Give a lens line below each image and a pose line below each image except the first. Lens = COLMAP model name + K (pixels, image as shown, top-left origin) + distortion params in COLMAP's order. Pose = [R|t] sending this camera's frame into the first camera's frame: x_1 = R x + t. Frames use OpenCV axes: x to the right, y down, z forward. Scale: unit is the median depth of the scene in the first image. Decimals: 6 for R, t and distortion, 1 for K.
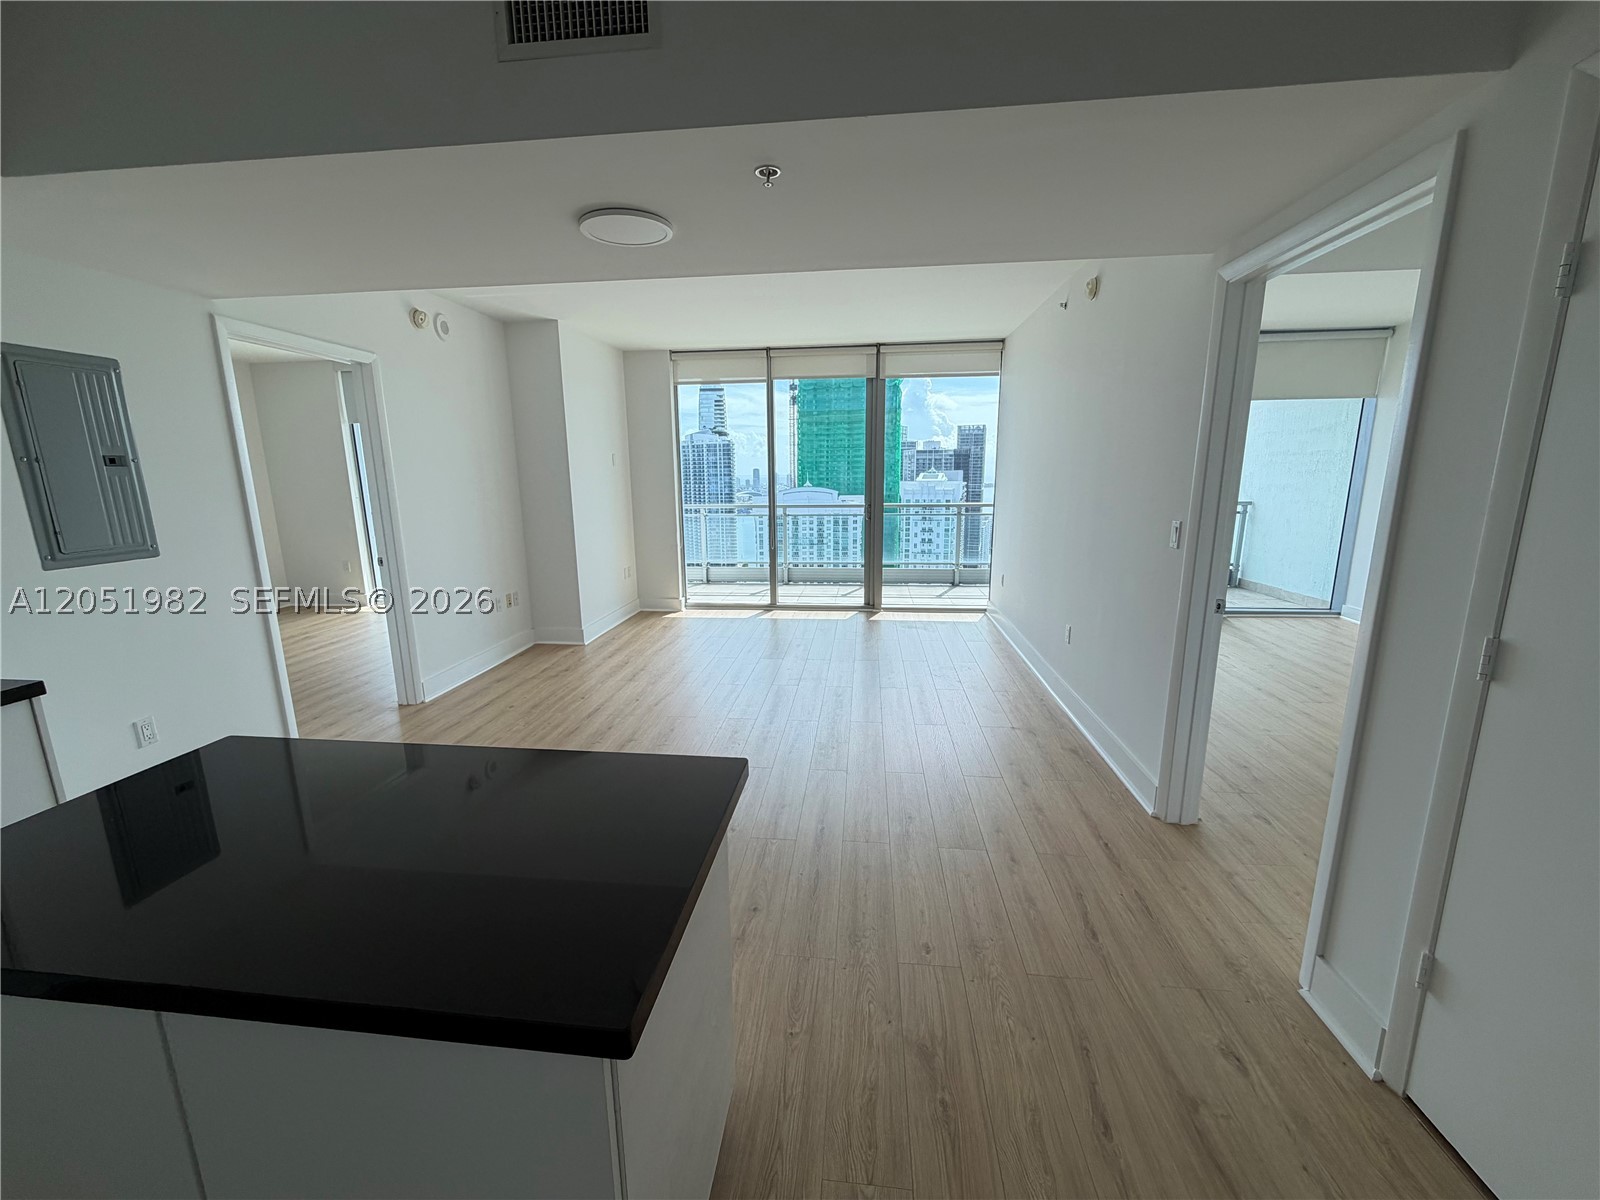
lens RADIAL K [[638.9, 0, 799.1], [0, 638.9, 593.1], [0, 0, 1]] dist [0.000760, 0.000546]
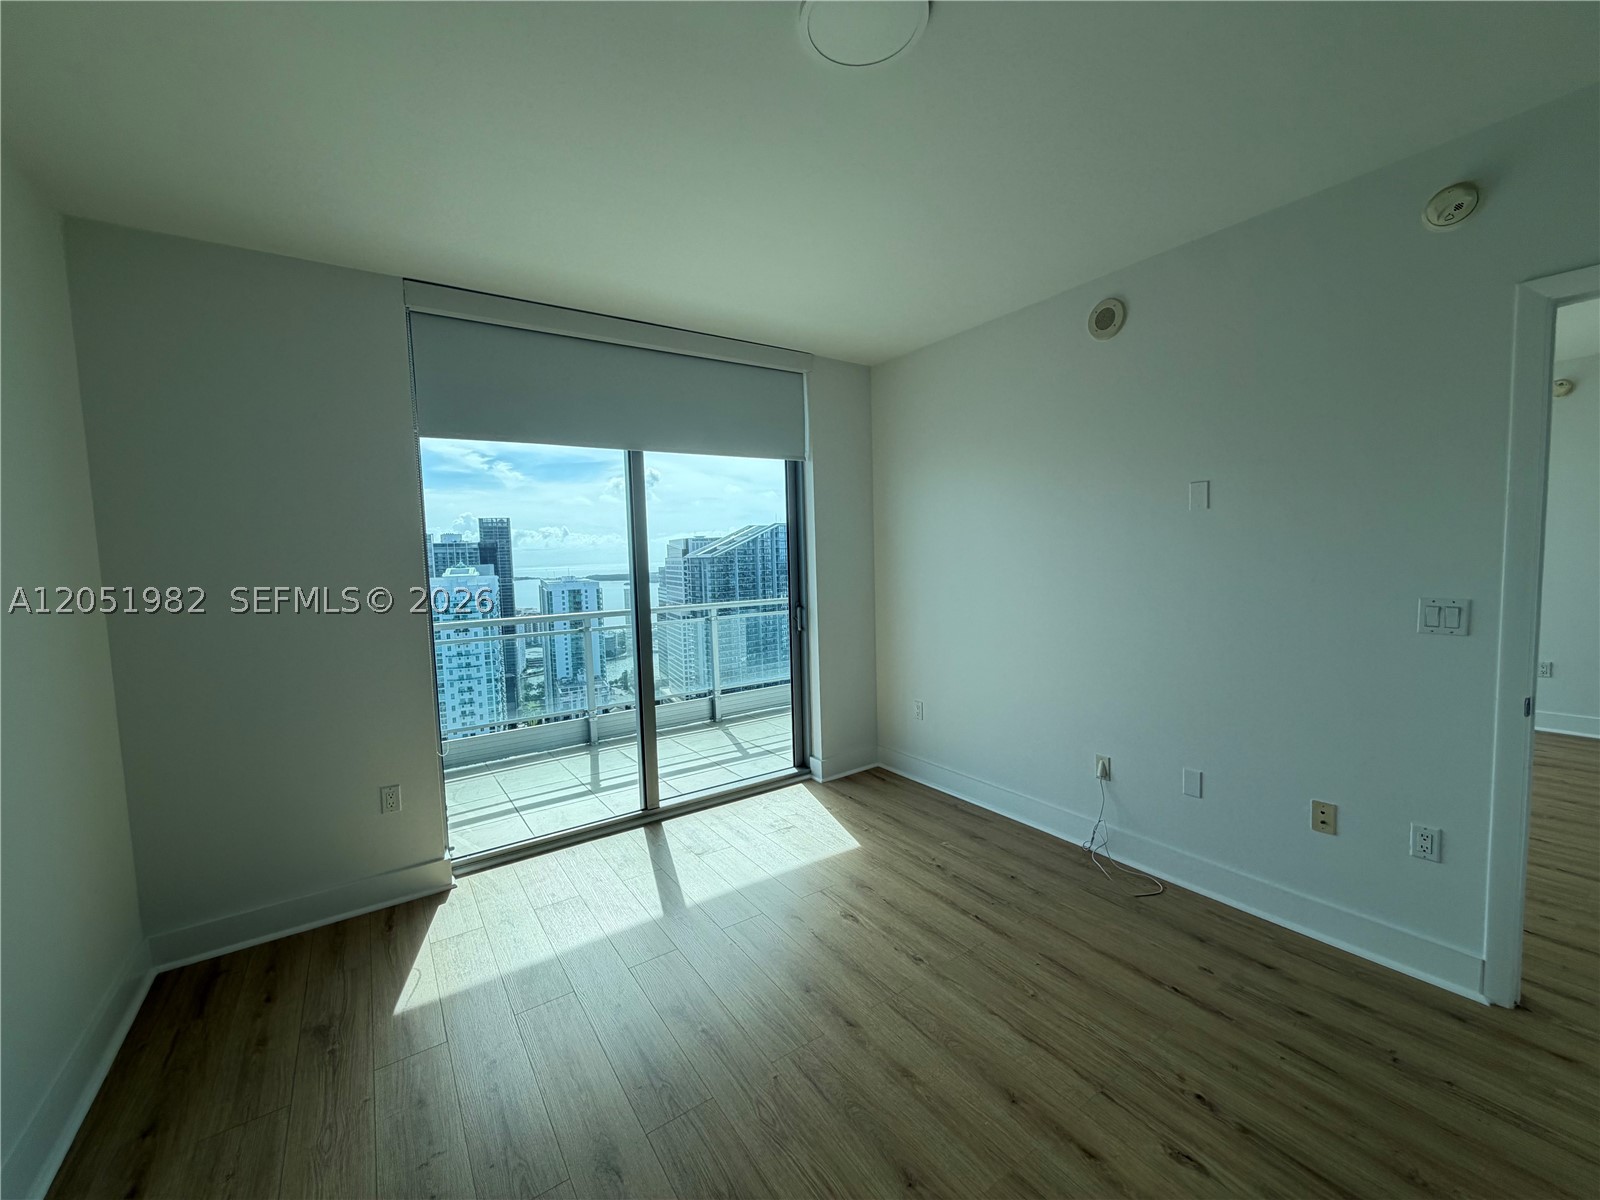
lens RADIAL K [[638.9, 0, 807.8], [0, 638.9, 600.9], [0, 0, 1]] dist [0.000760, 0.000546]
pose [[0.743496, -0.063275, 0.665740, -0.989508], [0.149229, 0.986109, -0.072934, 0.020951], [-0.651877, 0.153574, 0.742611, -0.097425]]
